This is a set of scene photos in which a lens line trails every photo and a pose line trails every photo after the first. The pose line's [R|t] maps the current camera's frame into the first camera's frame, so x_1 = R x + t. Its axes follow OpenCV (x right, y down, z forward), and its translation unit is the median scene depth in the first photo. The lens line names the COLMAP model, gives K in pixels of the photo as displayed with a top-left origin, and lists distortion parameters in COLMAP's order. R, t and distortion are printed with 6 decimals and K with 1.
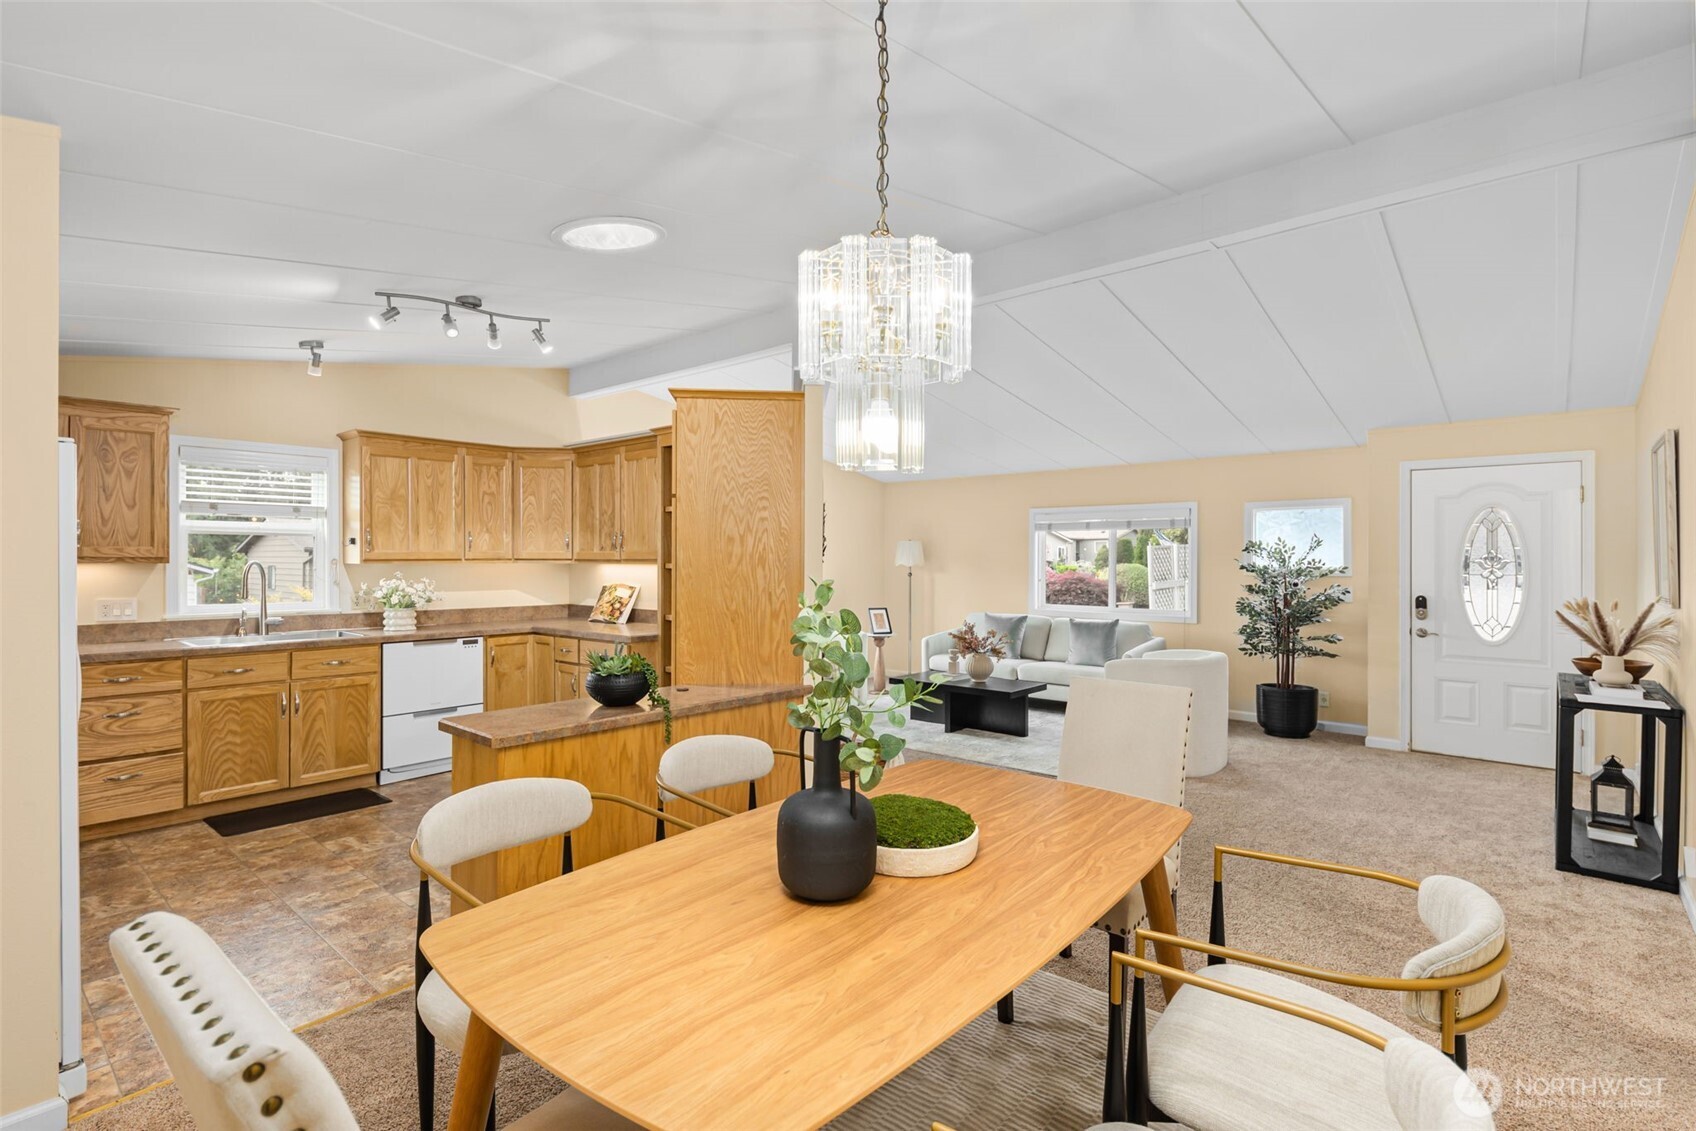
lens RADIAL K [[794.4, 0, 853.5], [0, 794.4, 561.5], [0, 0, 1]] dist [0.017955, -0.013201]
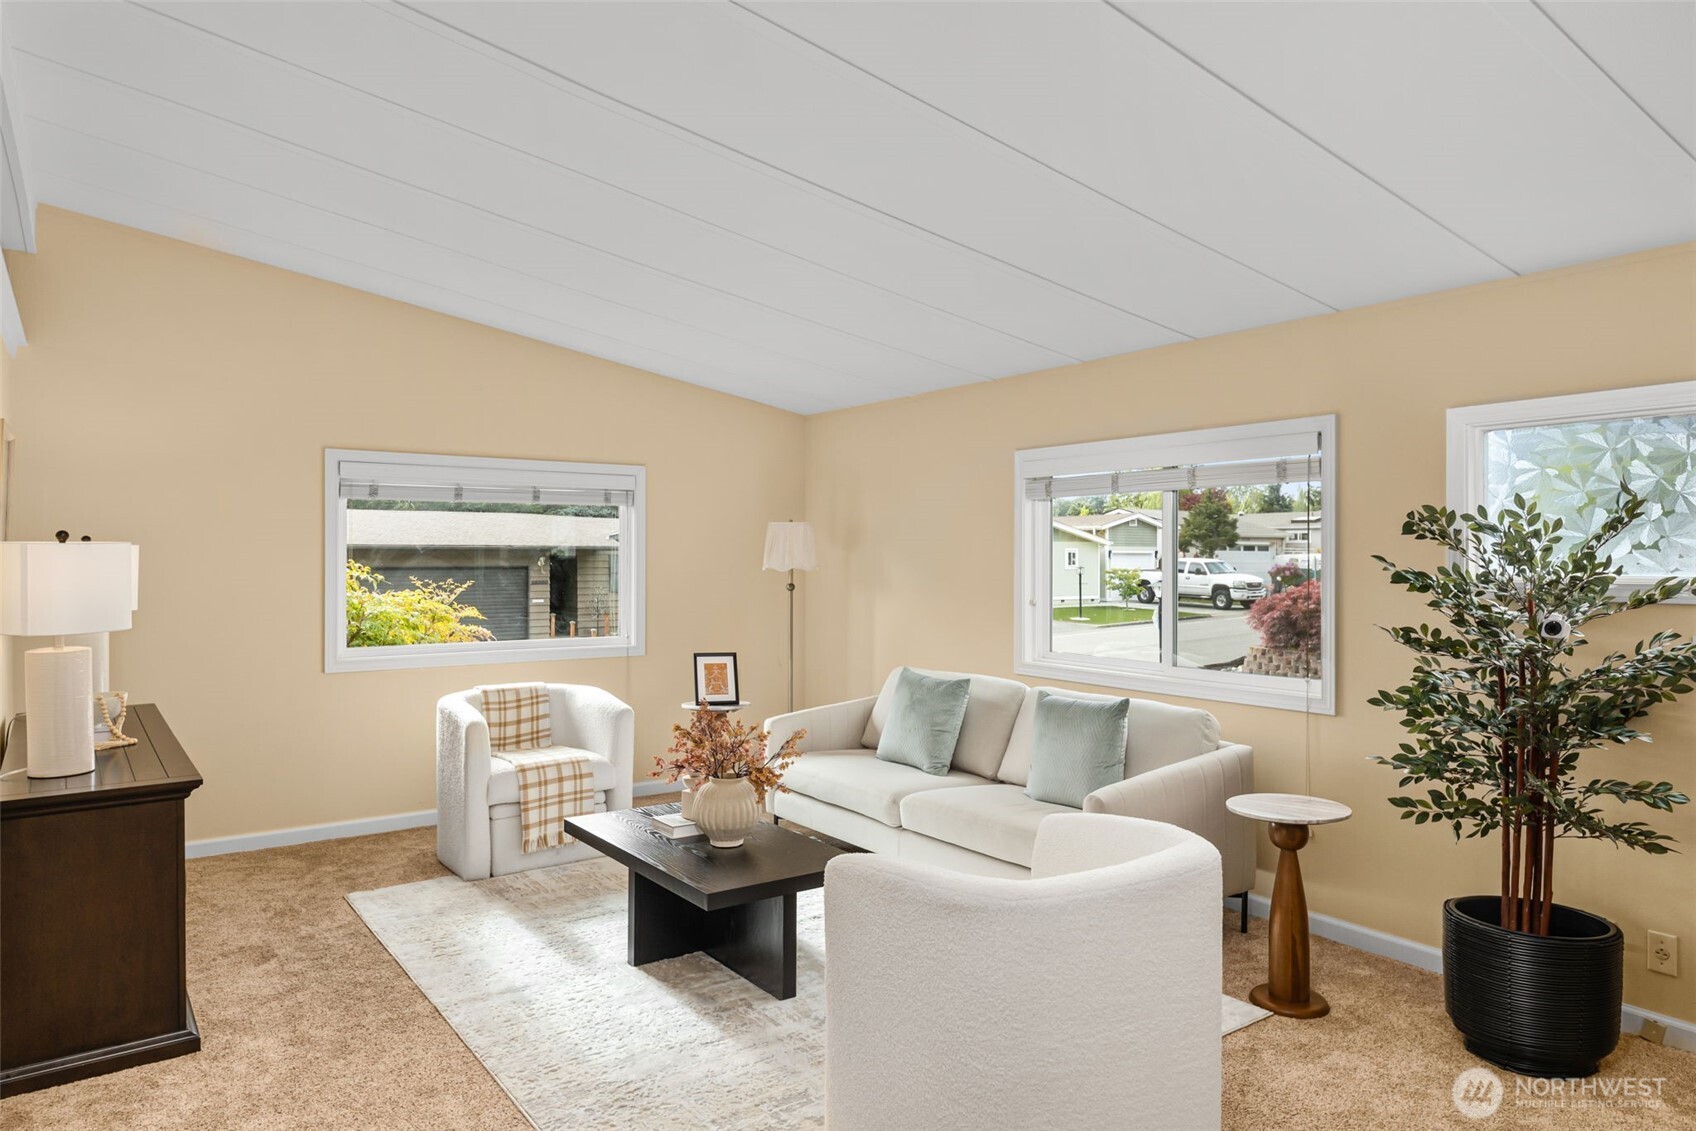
lens RADIAL K [[1069.5, 0, 848.0], [0, 1069.5, 565.5], [0, 0, 1]] dist [0.004350, -0.000722]
pose [[0.970933, -0.000802, -0.239350, 0.479445], [0.001900, 0.999989, 0.004360, -0.001244], [0.239343, -0.004688, 0.970924, 0.615724]]
